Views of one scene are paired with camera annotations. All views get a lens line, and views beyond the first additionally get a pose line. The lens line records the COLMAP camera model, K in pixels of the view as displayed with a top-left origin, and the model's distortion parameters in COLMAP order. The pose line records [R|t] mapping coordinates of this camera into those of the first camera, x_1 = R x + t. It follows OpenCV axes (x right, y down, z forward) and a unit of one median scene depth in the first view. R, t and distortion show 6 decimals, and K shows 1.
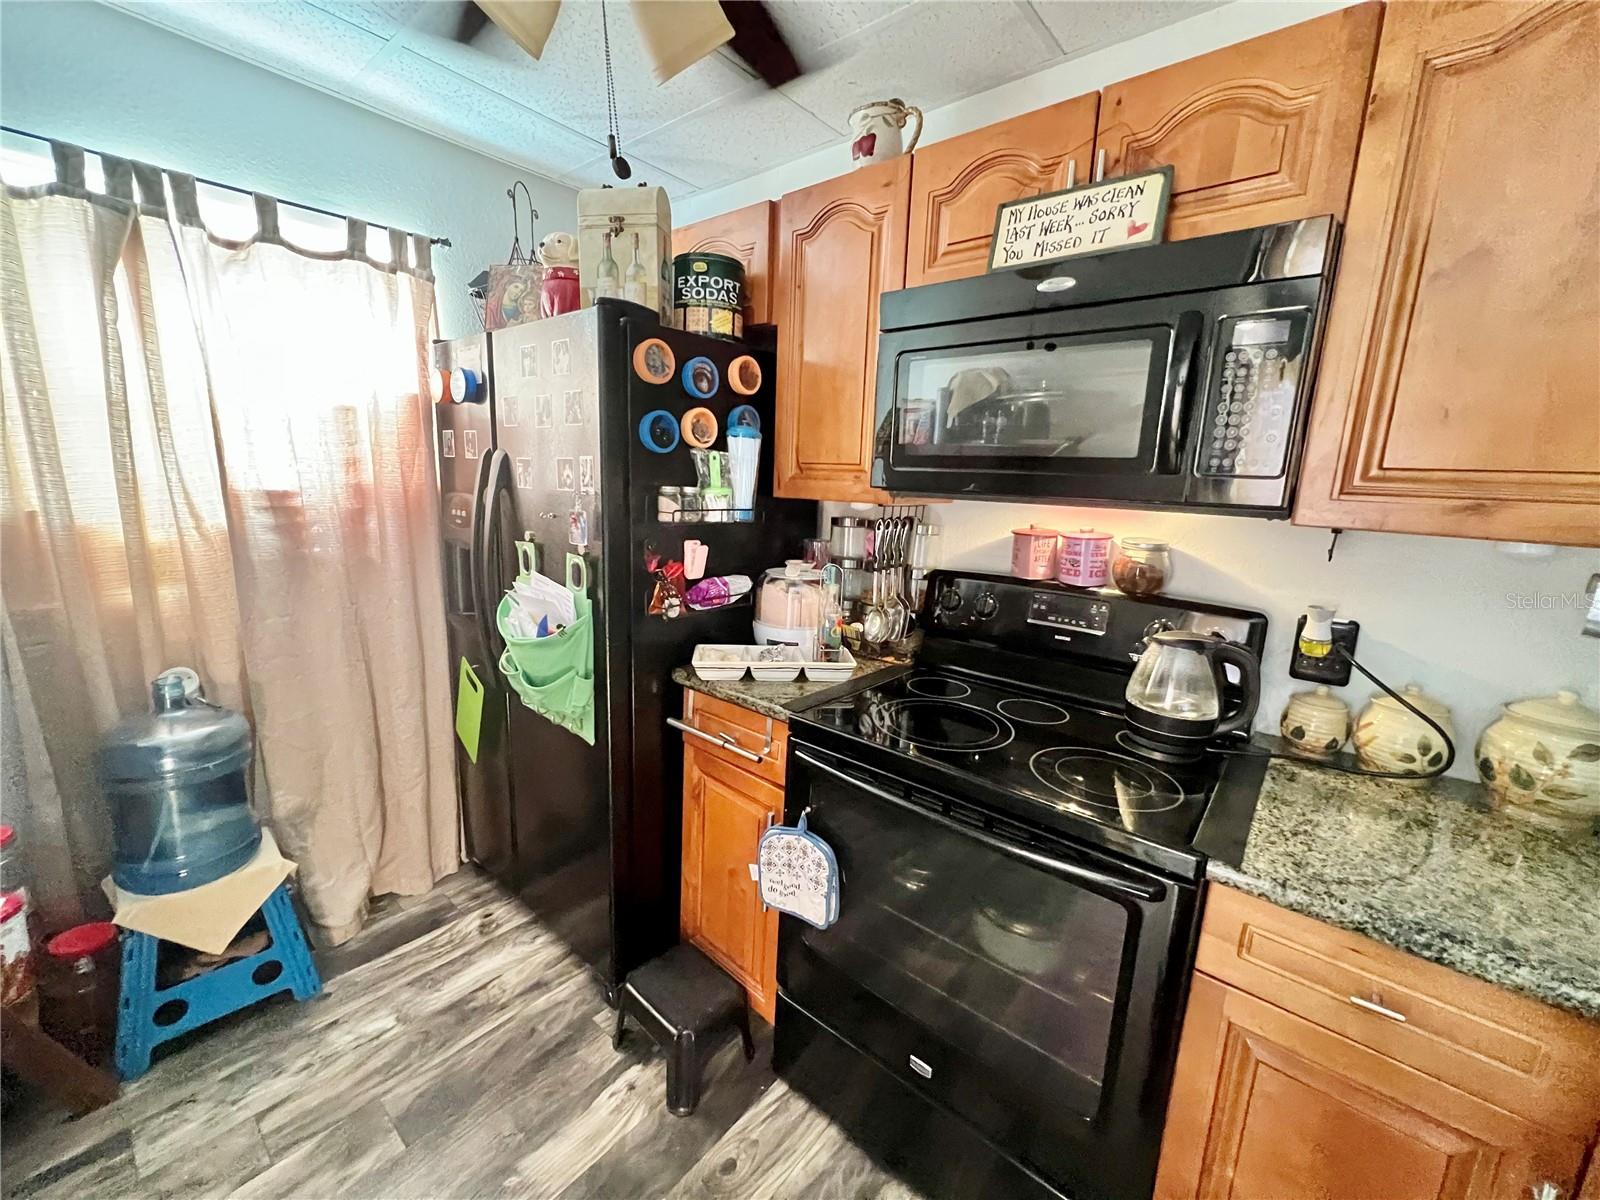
lens RADIAL K [[637.3, 0, 794.6], [0, 637.3, 601.2], [0, 0, 1]] dist [-0.001973, 0.000331]
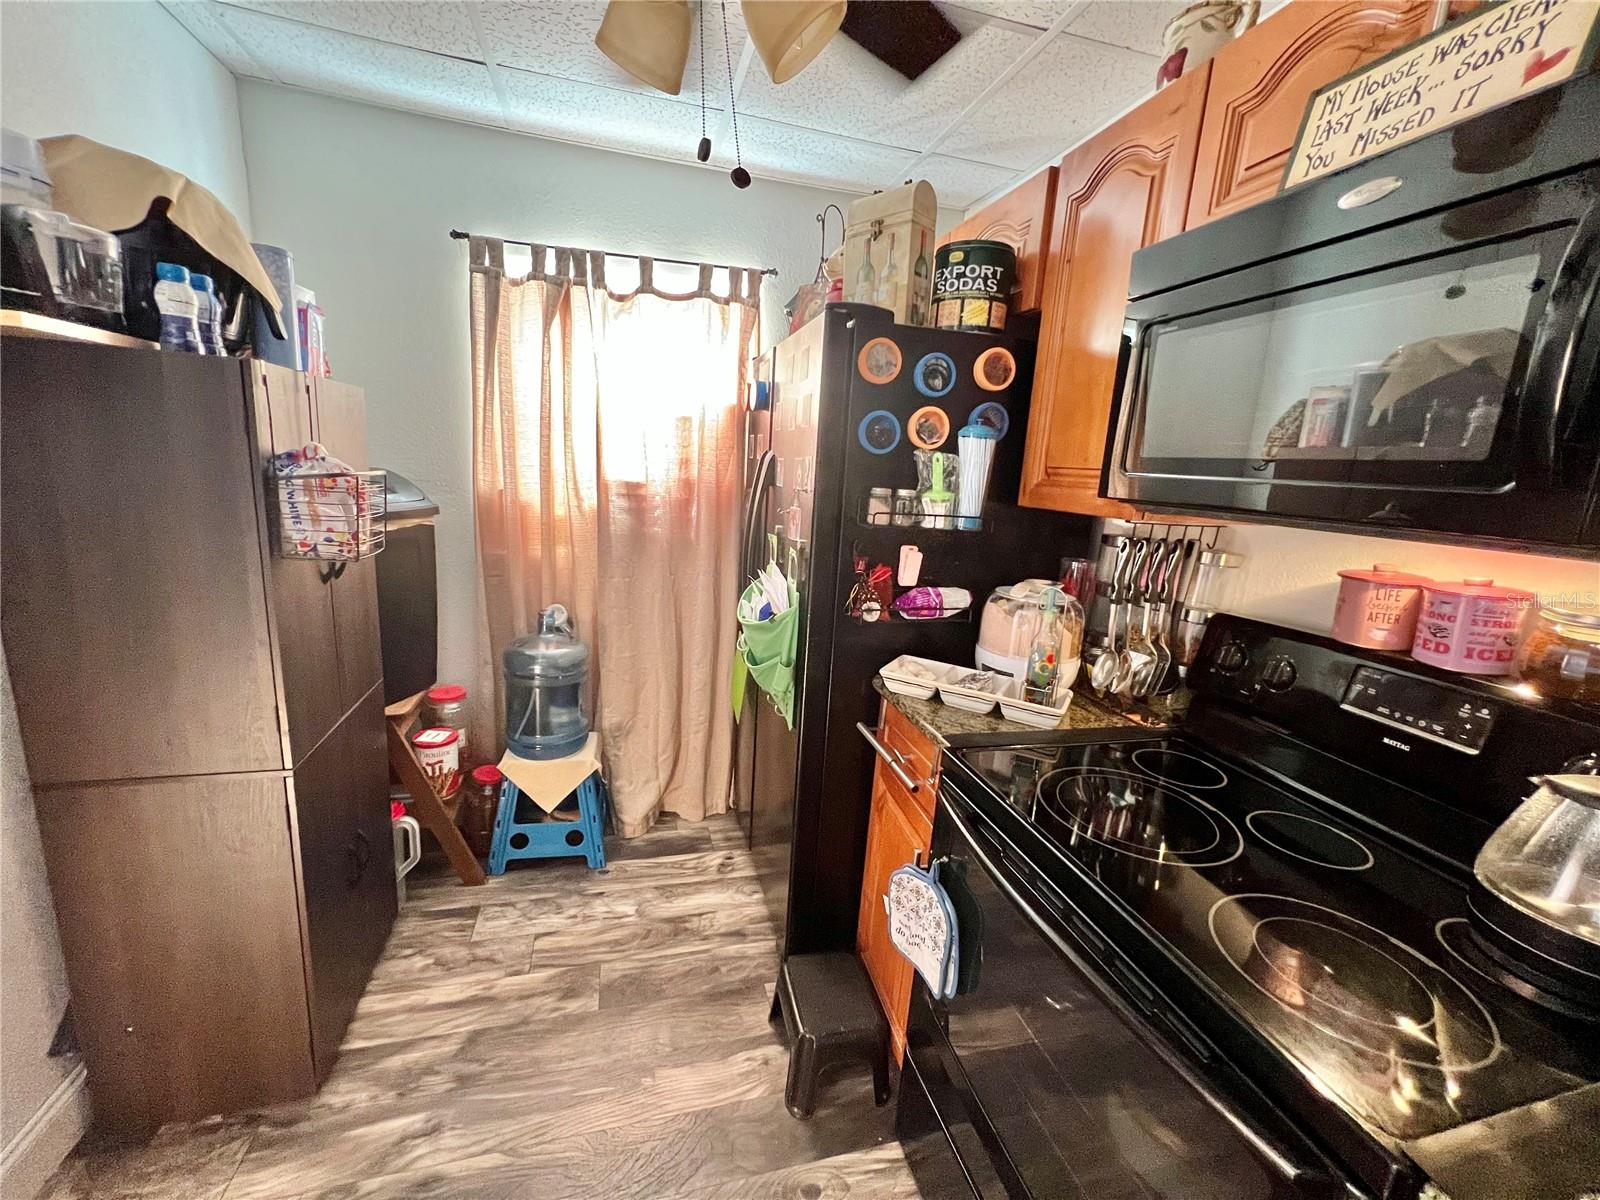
lens RADIAL K [[637.3, 0, 794.6], [0, 637.3, 601.2], [0, 0, 1]] dist [-0.001973, 0.000331]
pose [[0.821157, 0.132920, -0.555007, 0.243405], [-0.139545, 0.989744, 0.030573, -0.018635], [0.553379, 0.052343, 0.831284, 0.115880]]
